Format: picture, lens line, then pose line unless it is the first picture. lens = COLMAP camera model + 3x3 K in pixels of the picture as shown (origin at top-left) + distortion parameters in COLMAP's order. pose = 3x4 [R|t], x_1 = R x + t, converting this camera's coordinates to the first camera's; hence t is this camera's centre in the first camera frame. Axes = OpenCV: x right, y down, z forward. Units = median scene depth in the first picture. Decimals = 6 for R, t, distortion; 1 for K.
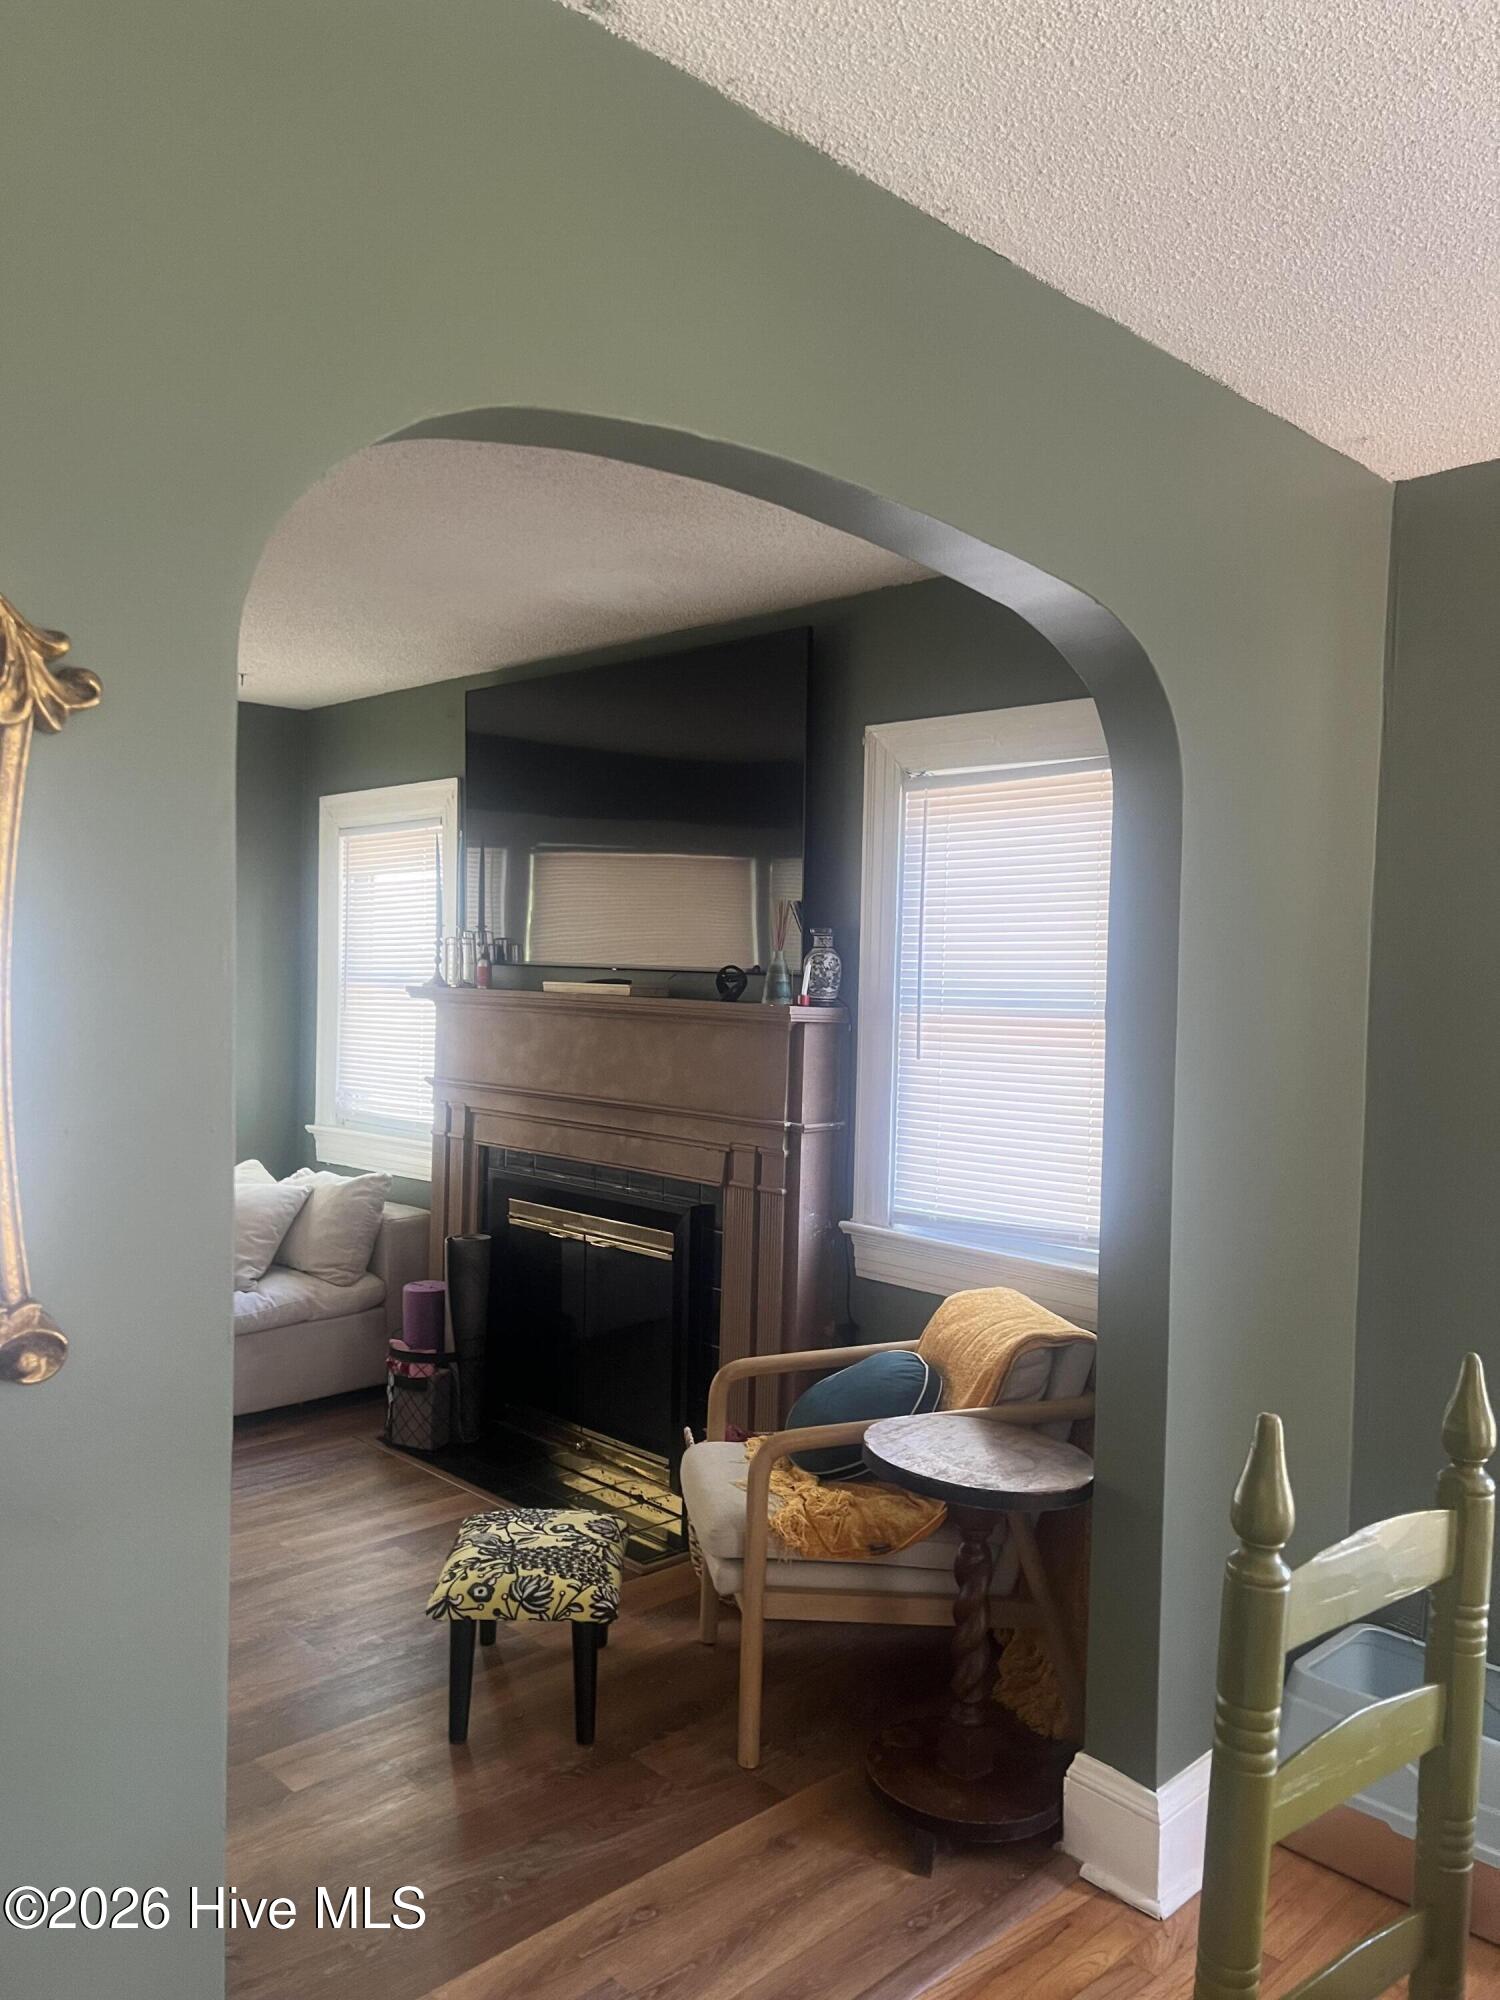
lens RADIAL K [[1489.6, 0, 733.3], [0, 1489.6, 1010.4], [0, 0, 1]] dist [0.059238, -0.067459]
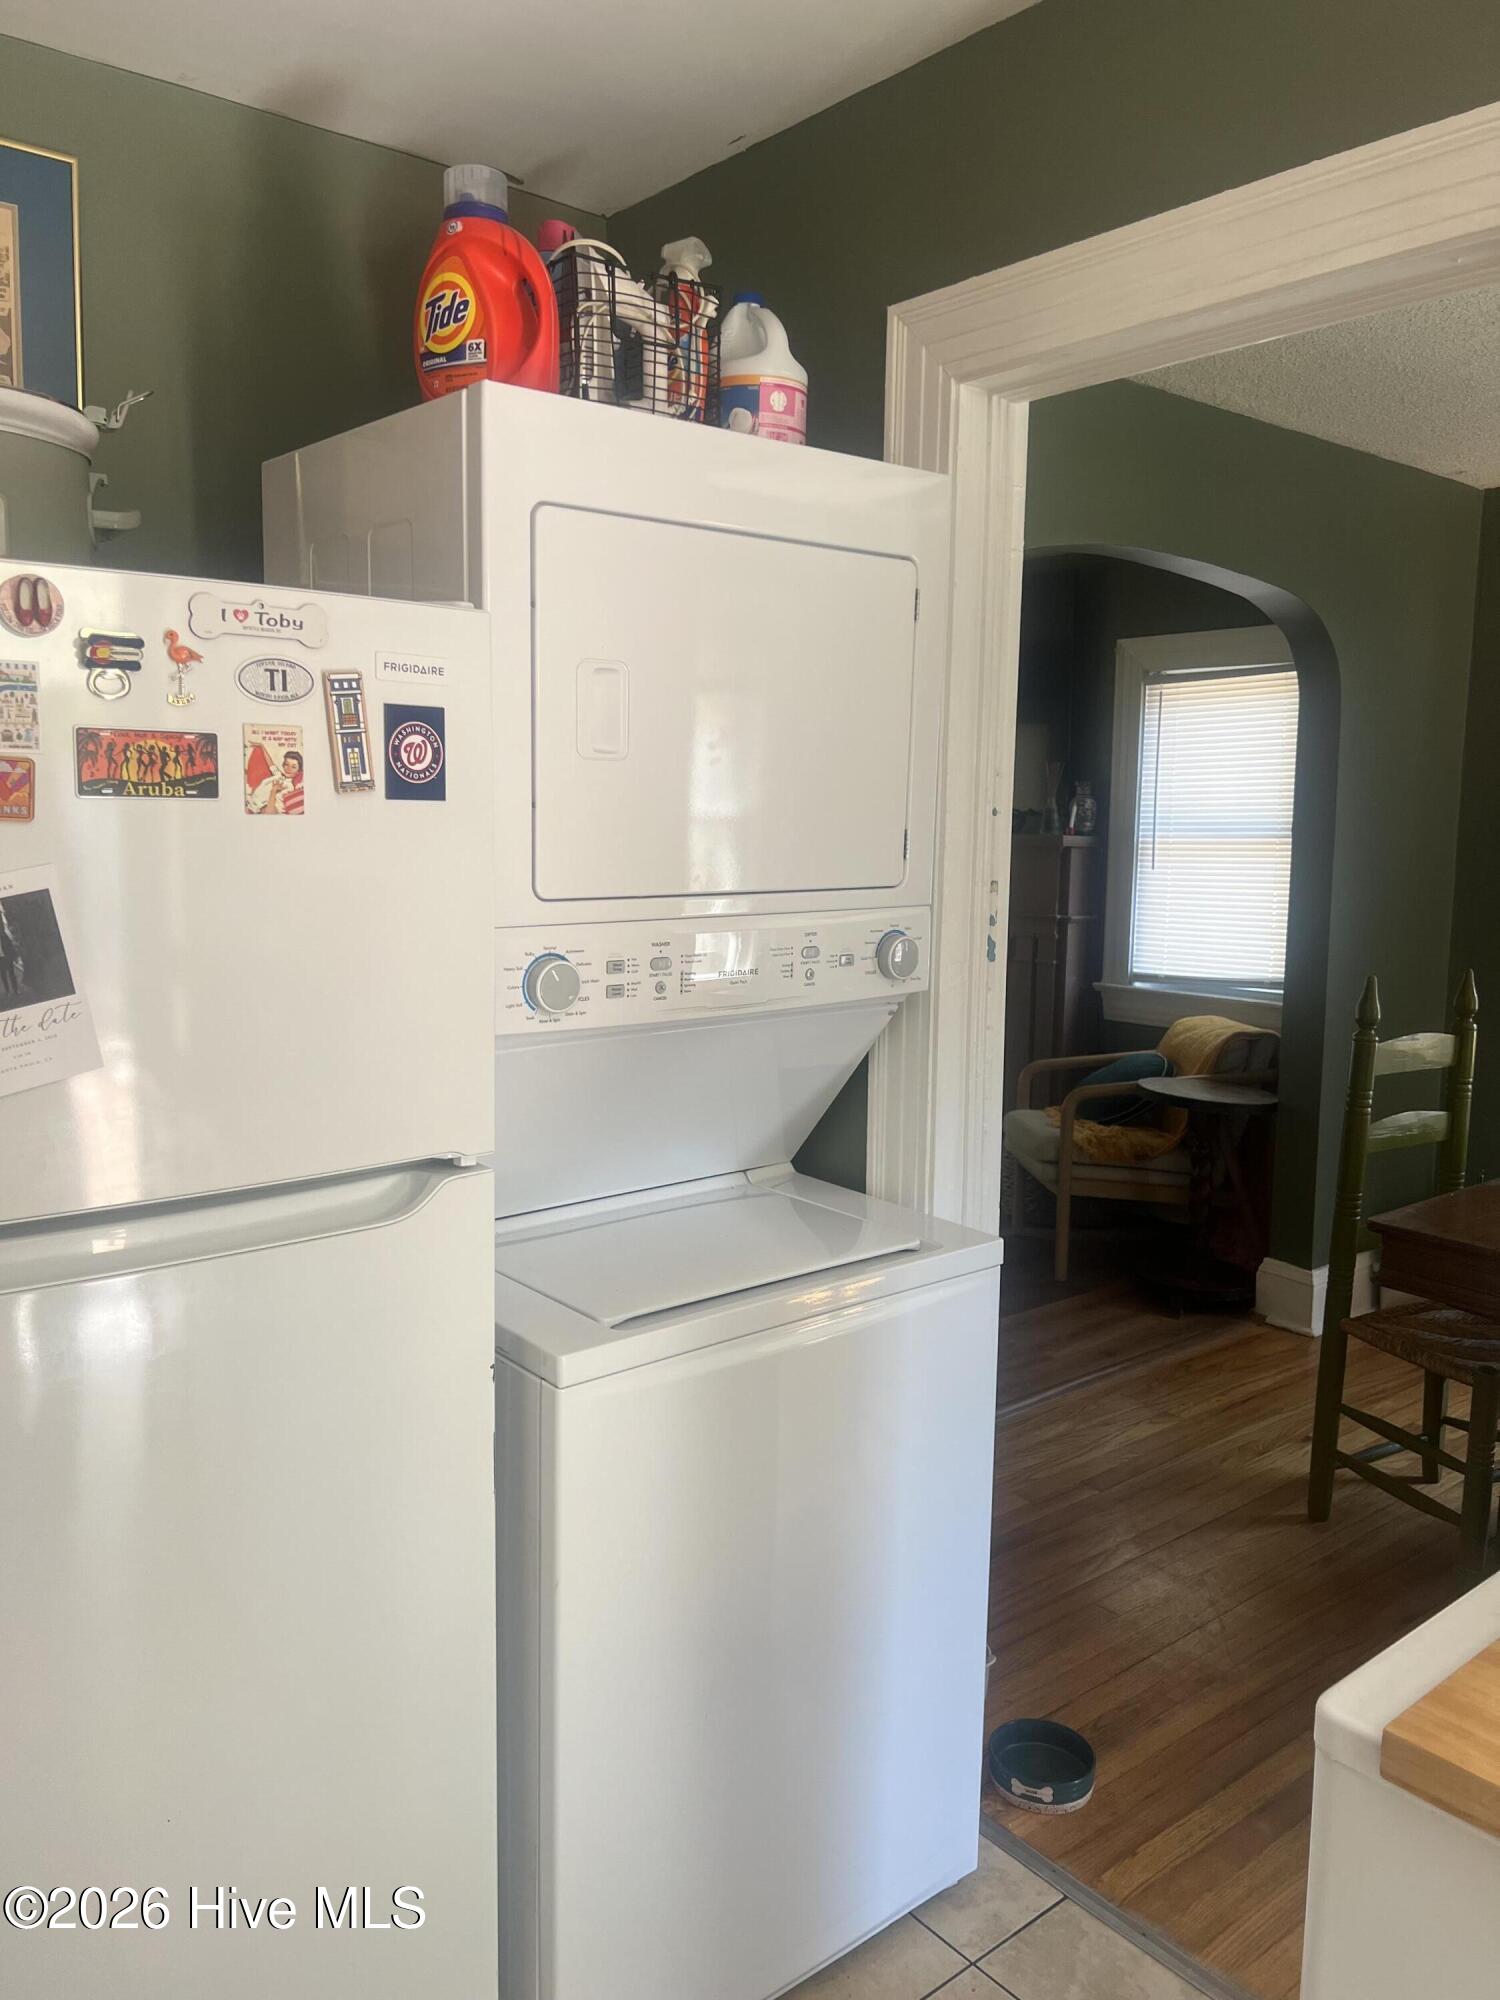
lens RADIAL K [[1489.6, 0, 750.1], [0, 1489.6, 984.5], [0, 0, 1]] dist [0.059238, -0.067459]
pose [[0.996783, -0.001061, -0.080145, -0.147688], [0.007290, 0.996968, 0.077475, 0.027012], [0.079820, -0.077810, 0.993768, -0.489441]]
